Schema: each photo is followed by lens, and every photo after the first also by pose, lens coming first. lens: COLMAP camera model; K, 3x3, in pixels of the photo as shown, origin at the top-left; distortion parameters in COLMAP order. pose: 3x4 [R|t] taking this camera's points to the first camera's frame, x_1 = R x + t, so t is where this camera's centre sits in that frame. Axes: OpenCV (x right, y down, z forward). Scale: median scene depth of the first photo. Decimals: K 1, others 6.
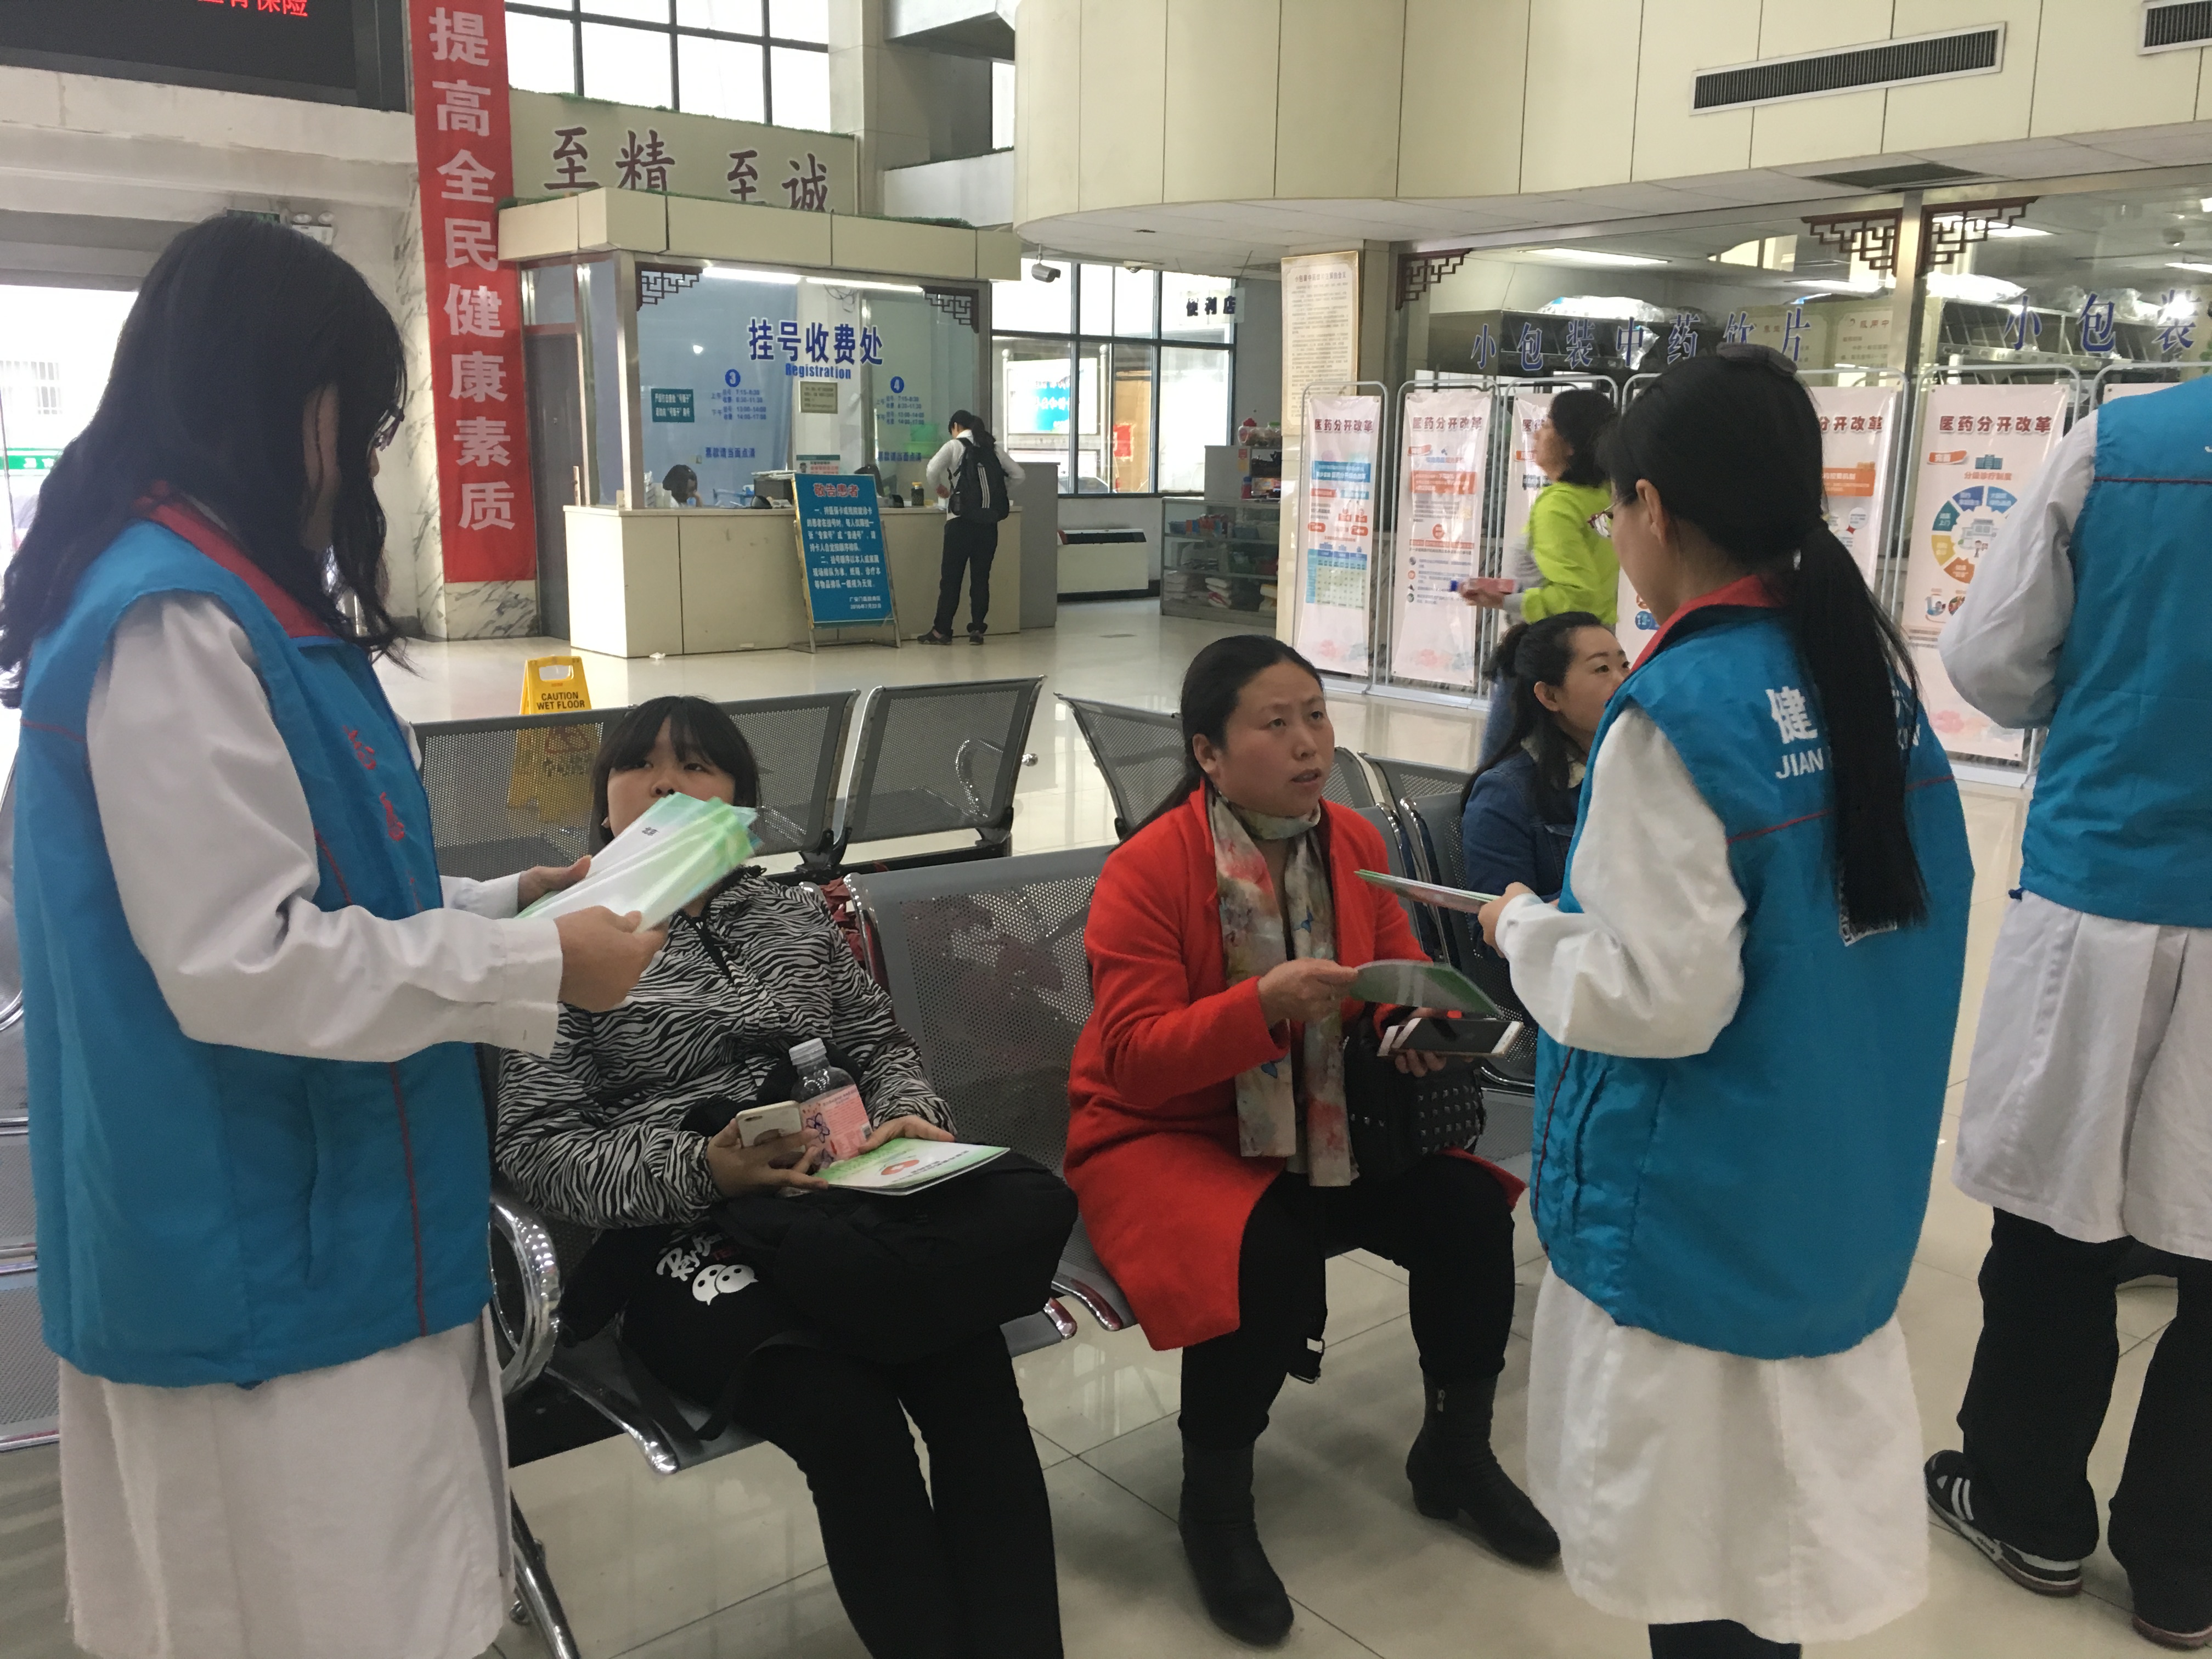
lens RADIAL K [[1881.7, 0, 1096.5], [0, 1881.7, 832.9], [0, 0, 1]] dist [0.099507, -0.131535]
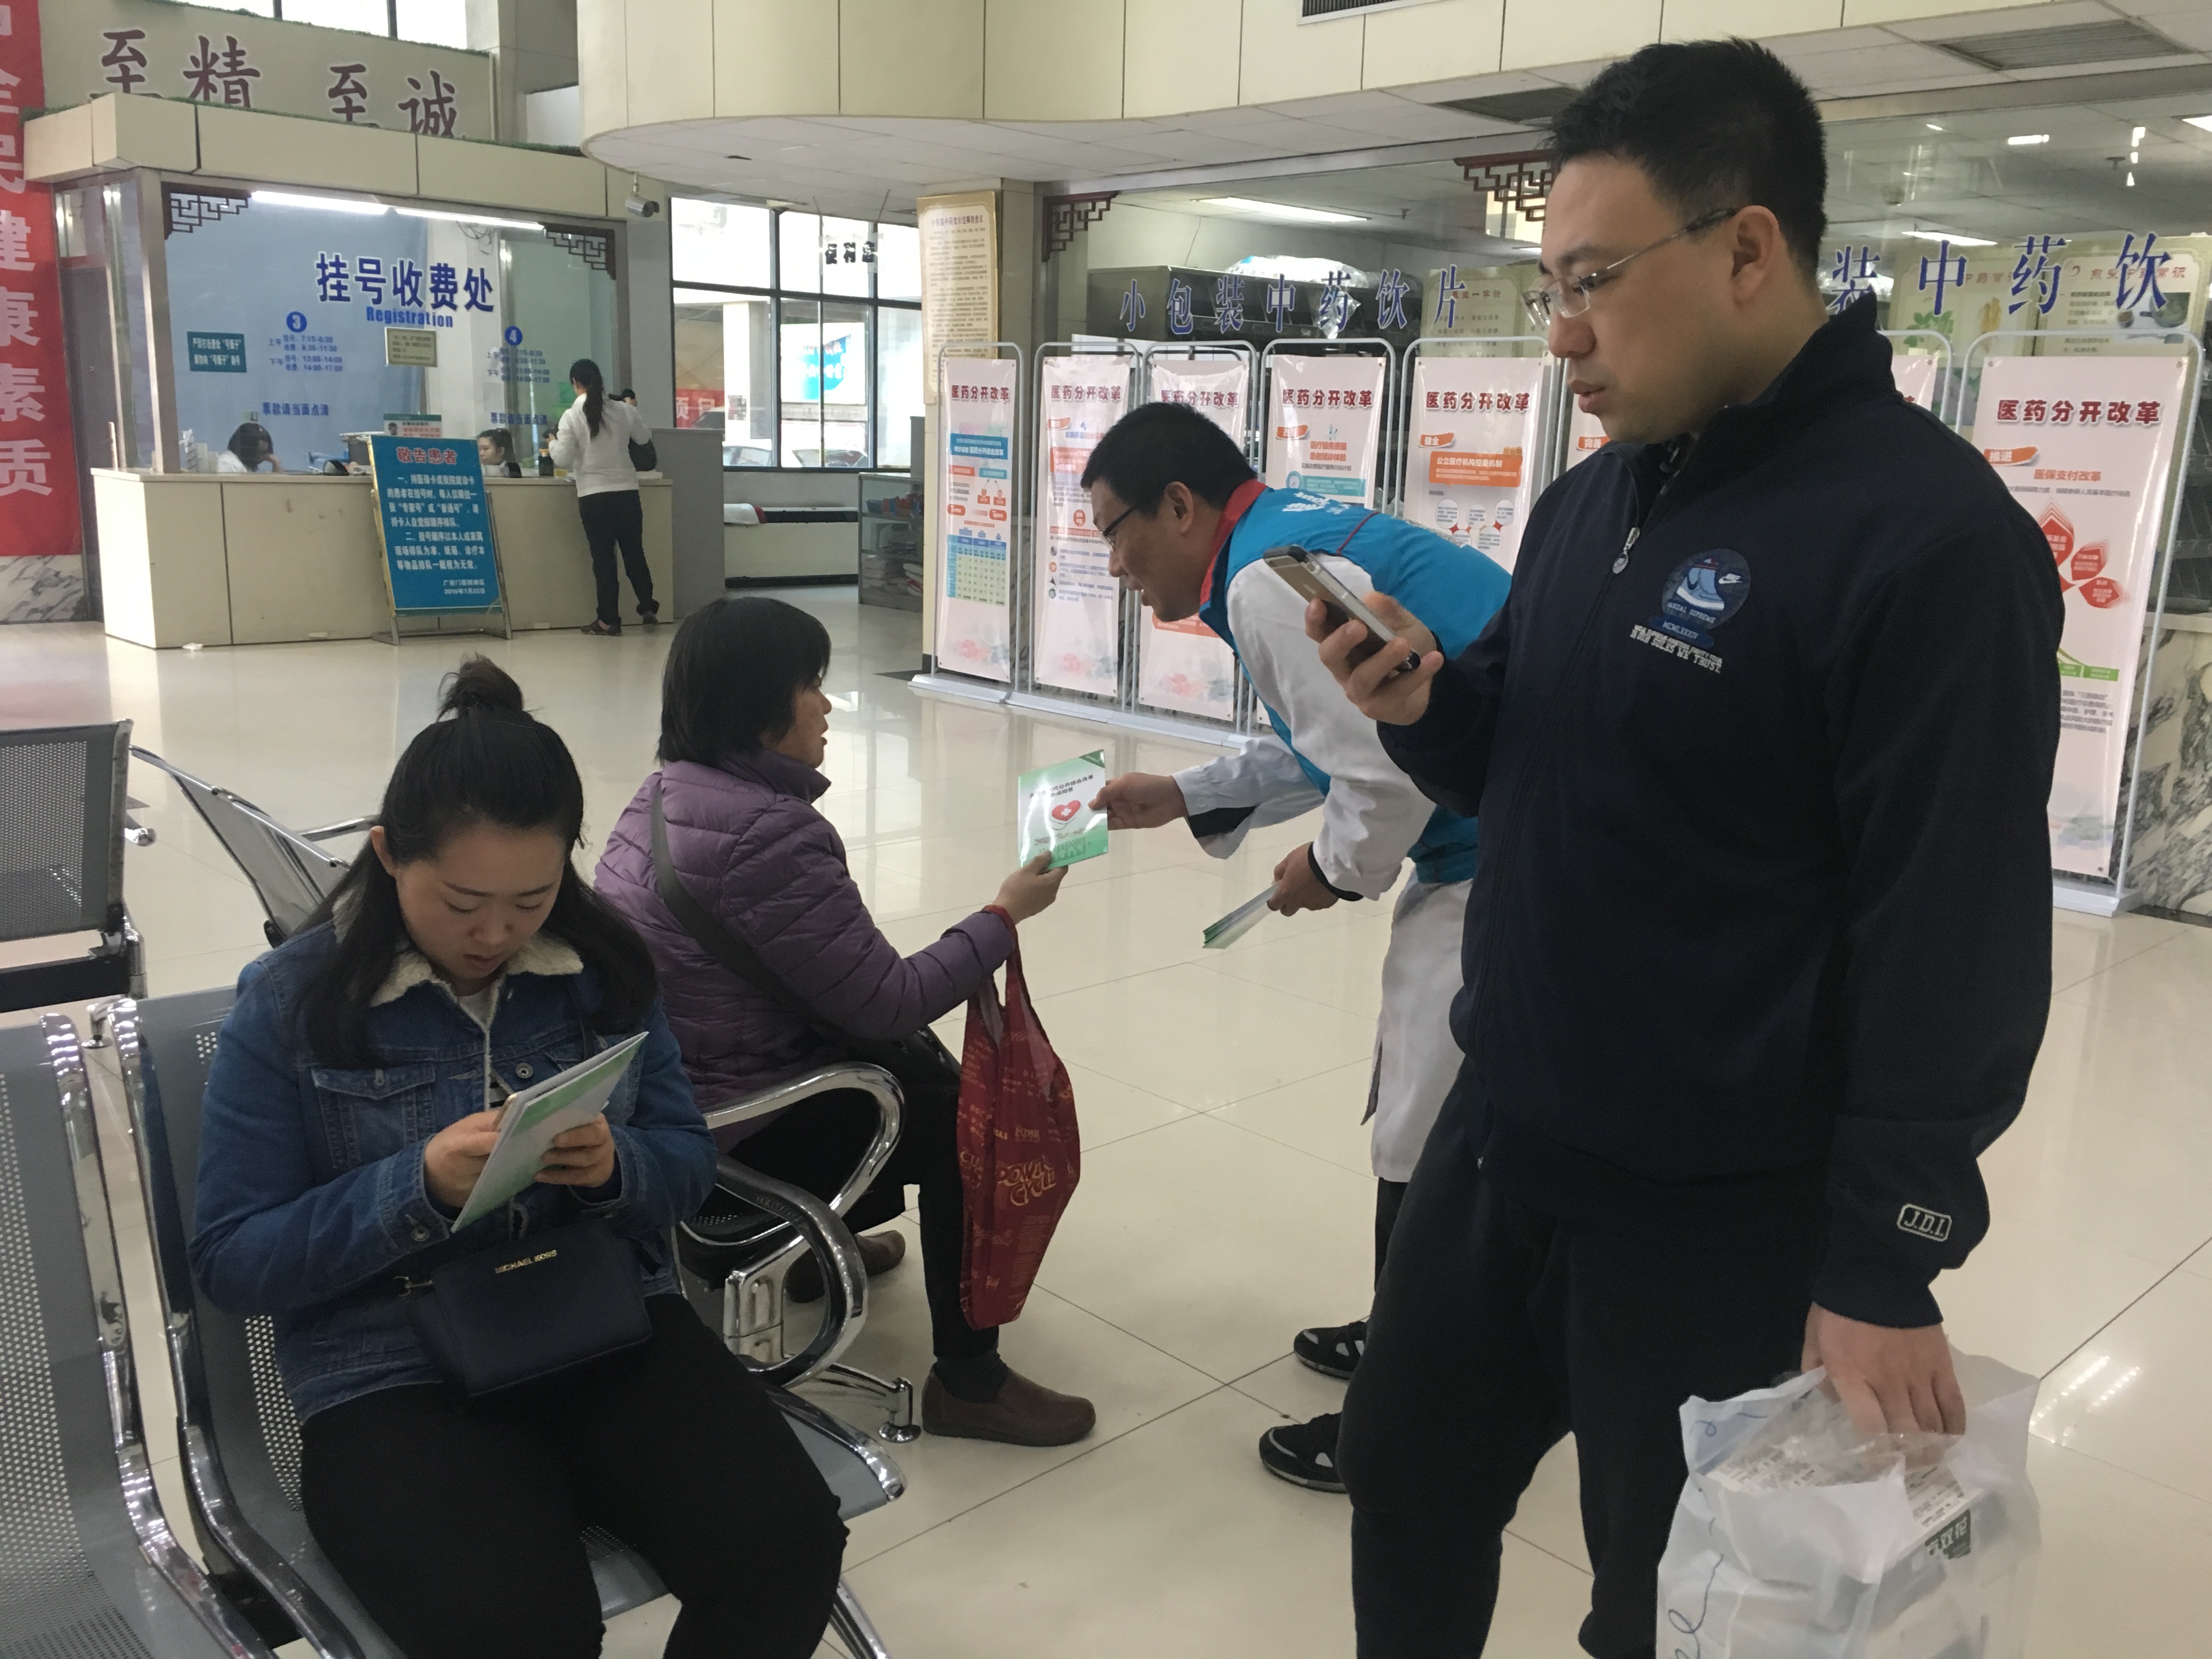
lens RADIAL K [[1881.7, 0, 1103.0], [0, 1881.7, 828.9], [0, 0, 1]] dist [0.099507, -0.131535]
pose [[0.997664, 0.002931, 0.068245, 0.111665], [-0.003607, 0.999946, 0.009789, -0.021084], [-0.068213, -0.010012, 0.997621, 0.112575]]
